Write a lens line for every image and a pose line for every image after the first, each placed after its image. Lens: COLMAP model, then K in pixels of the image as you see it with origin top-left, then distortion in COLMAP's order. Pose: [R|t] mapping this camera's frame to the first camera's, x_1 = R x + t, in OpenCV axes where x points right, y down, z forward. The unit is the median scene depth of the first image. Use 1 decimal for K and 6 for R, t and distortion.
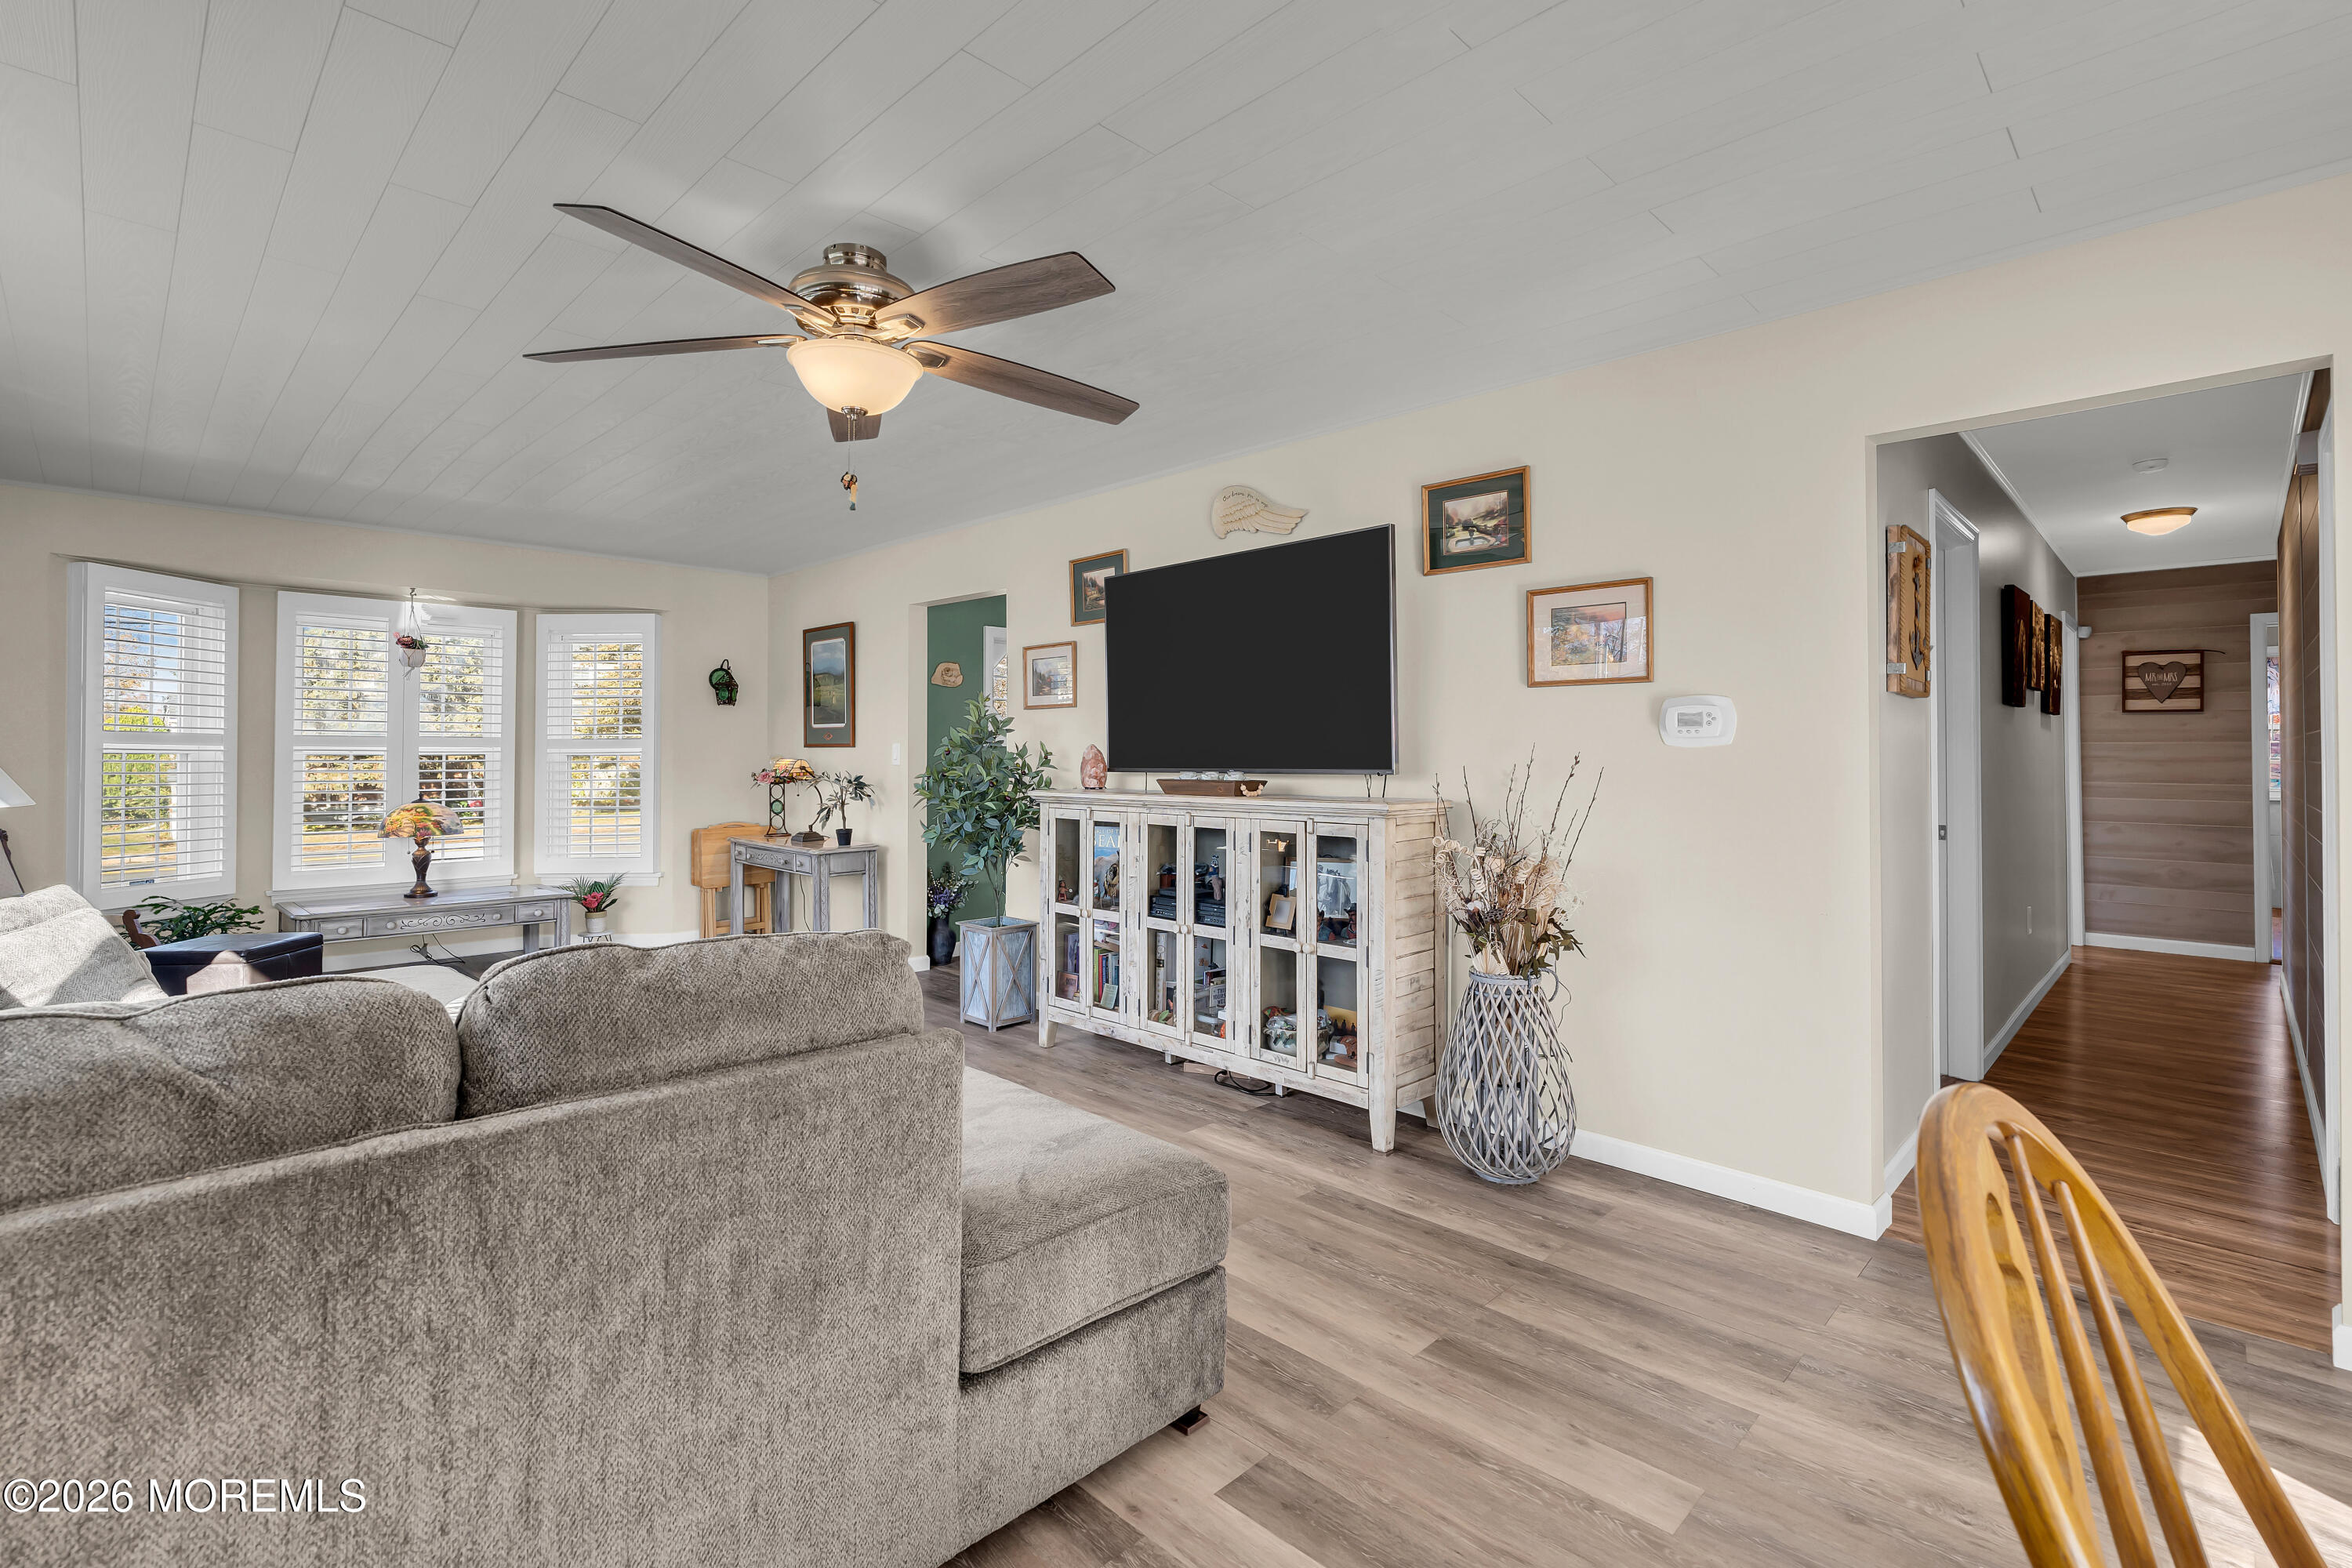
lens RADIAL K [[1061.4, 0, 1164.7], [0, 1061.4, 744.5], [0, 0, 1]] dist [-0.006467, 0.002457]
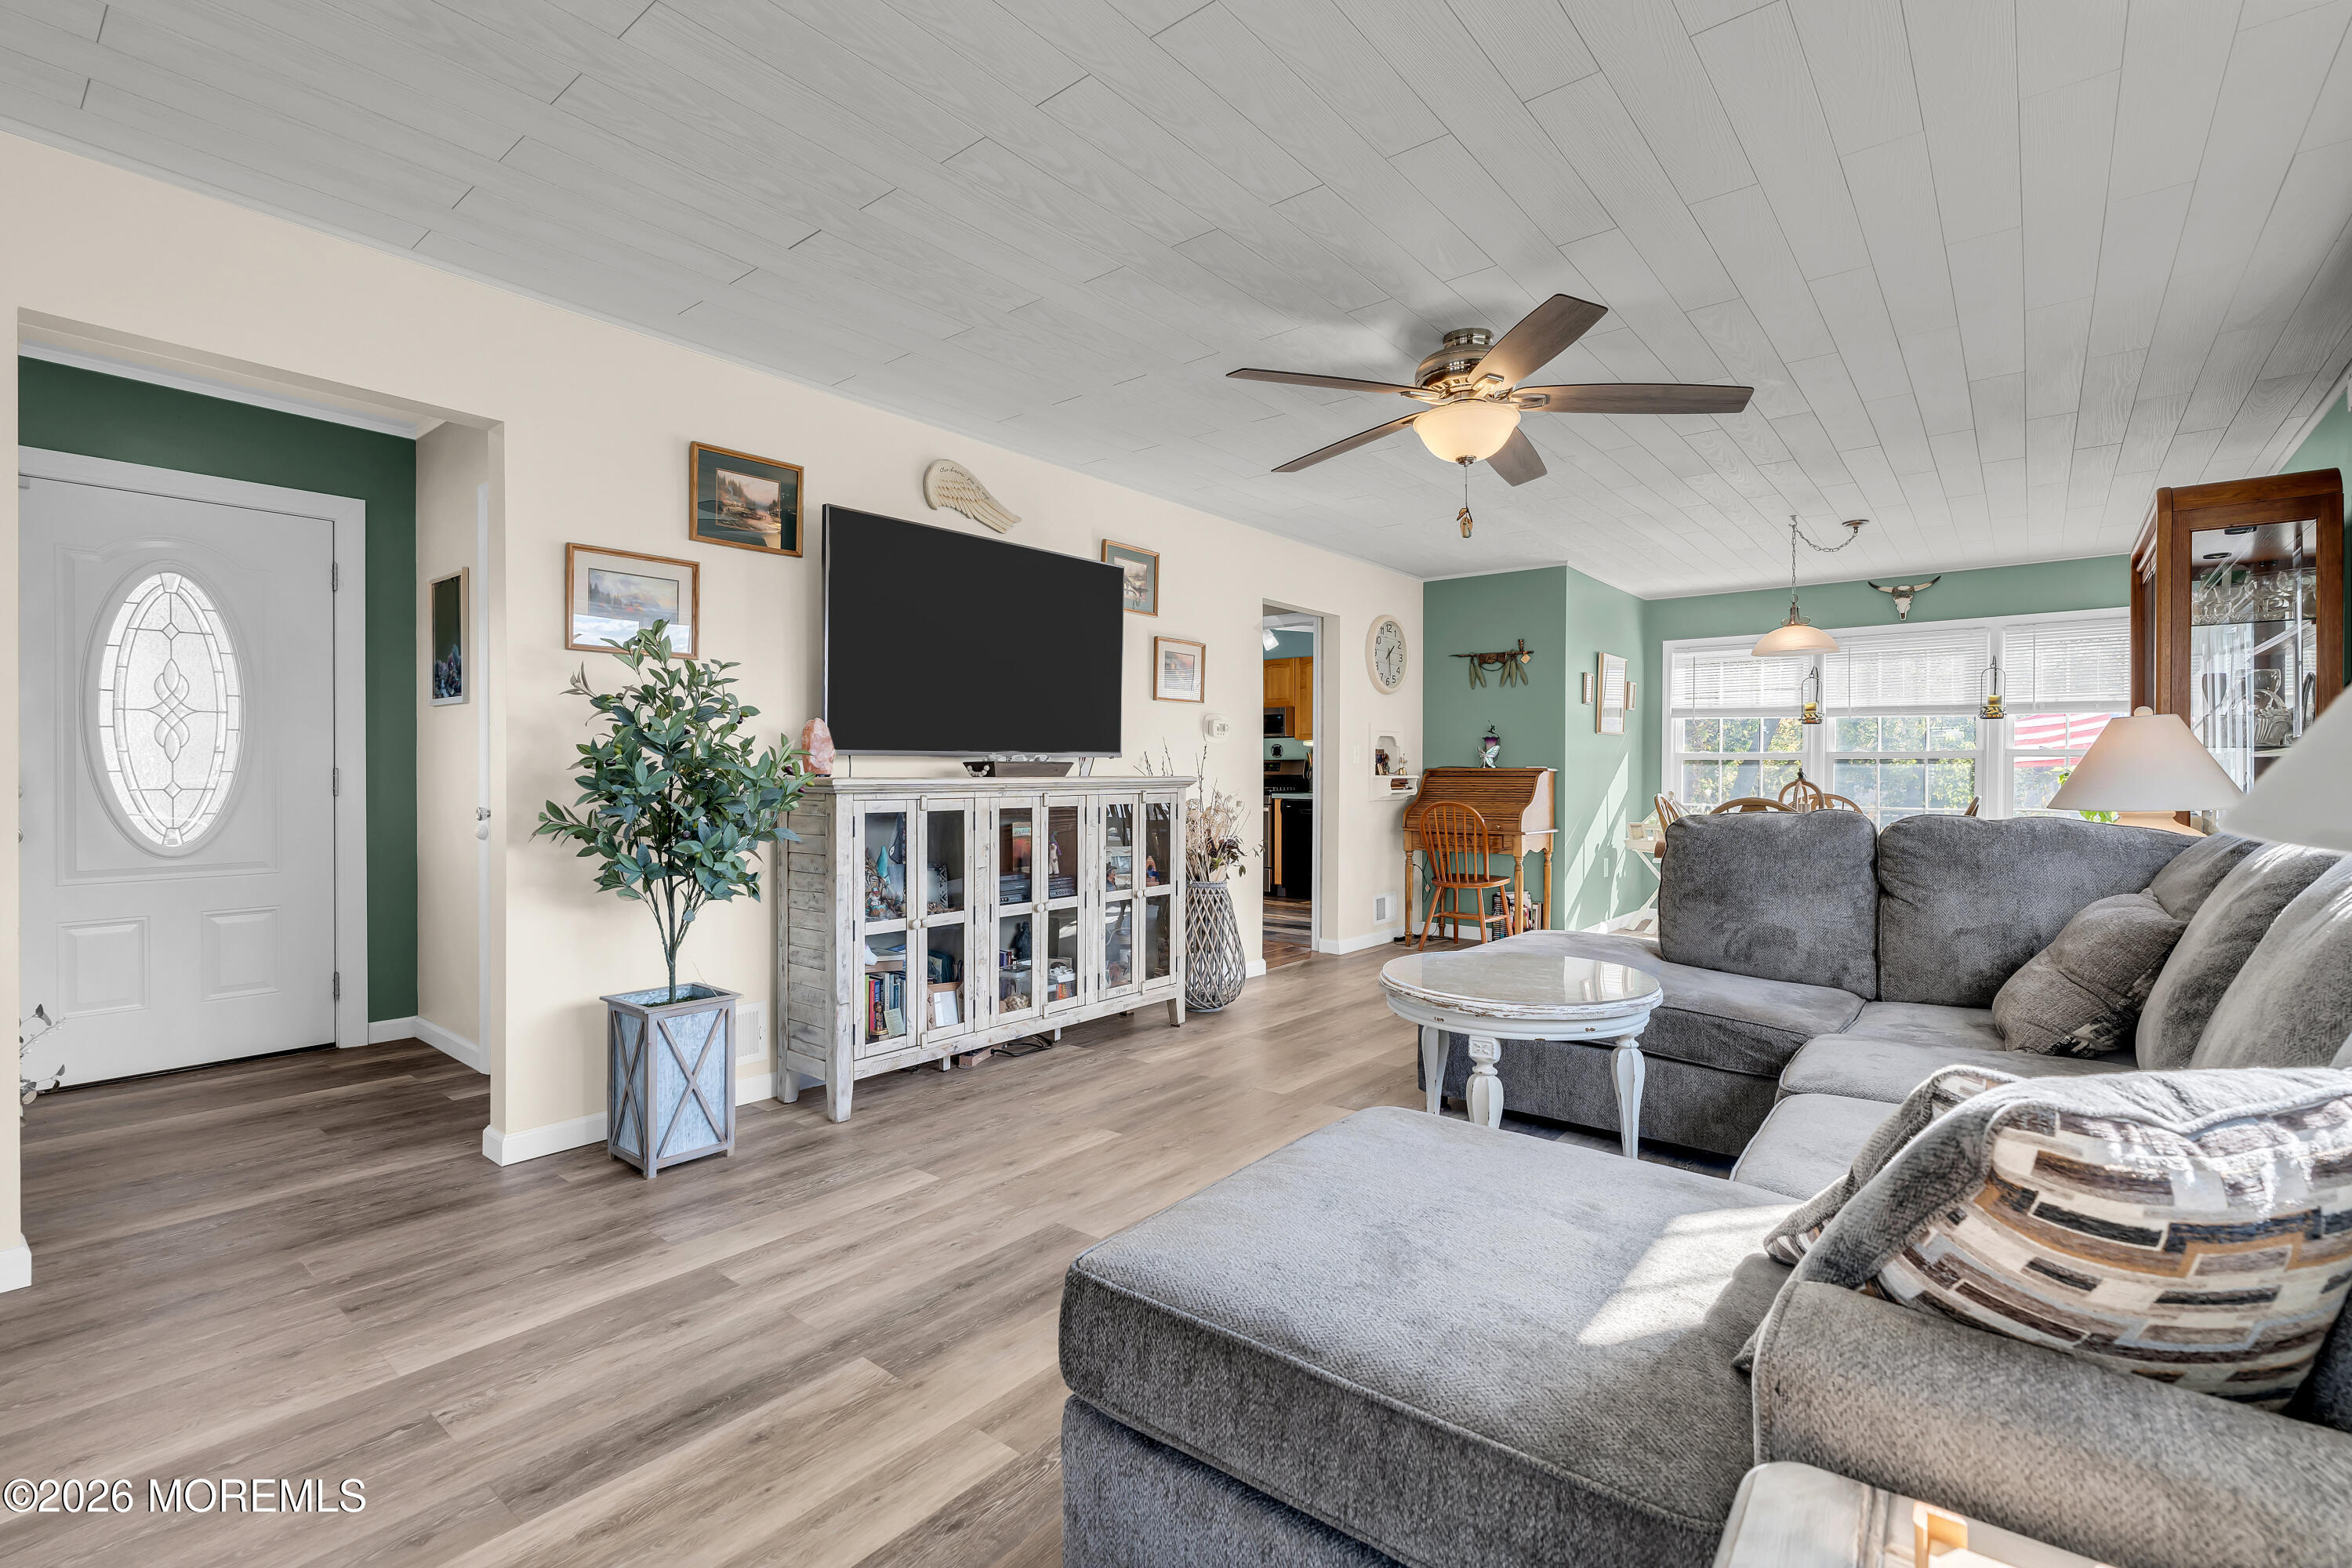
lens RADIAL K [[1061.4, 0, 1177.0], [0, 1061.4, 770.1], [0, 0, 1]] dist [-0.006467, 0.002457]
pose [[-0.099547, -0.000729, 0.995033, -1.072633], [-0.012921, 0.999916, -0.000560, 0.043198], [-0.994949, -0.012913, -0.099548, 1.030943]]
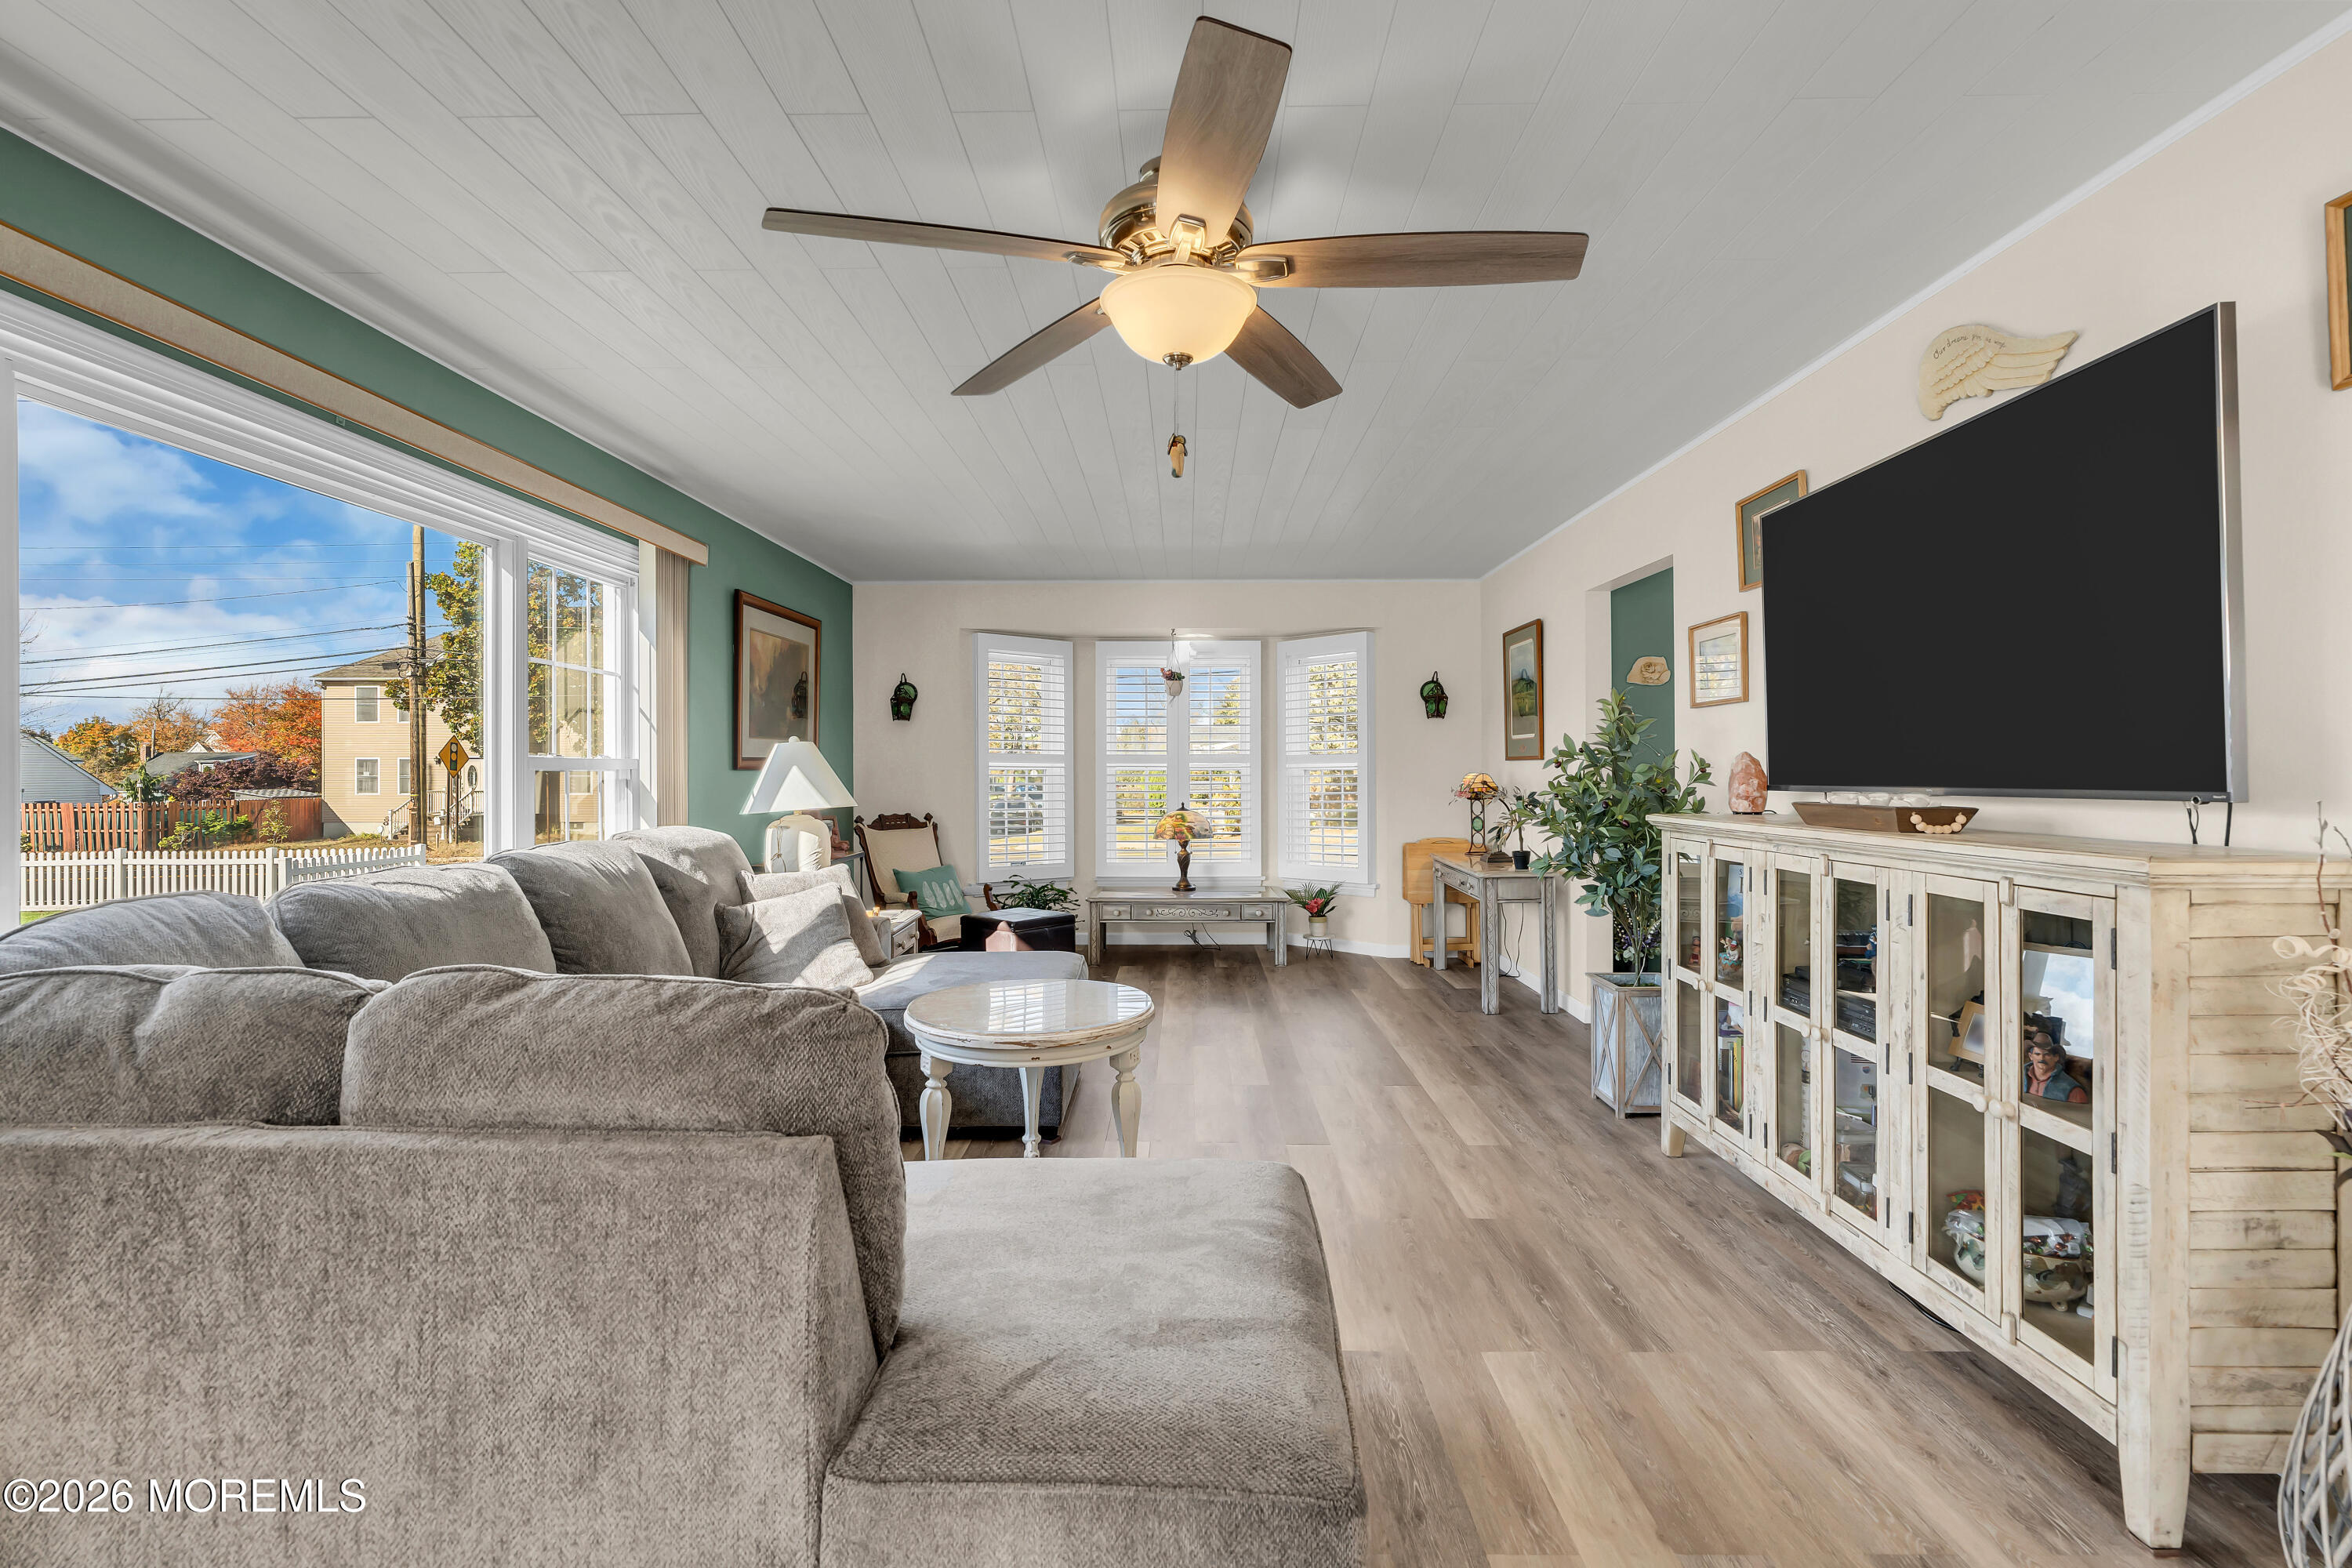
lens RADIAL K [[1061.4, 0, 1187.5], [0, 1061.4, 772.5], [0, 0, 1]] dist [-0.006467, 0.002457]
pose [[0.704395, -0.002200, -0.709804, 0.216732], [0.011801, 0.999893, 0.008612, 0.004273], [0.709710, -0.014442, 0.704346, 0.288127]]
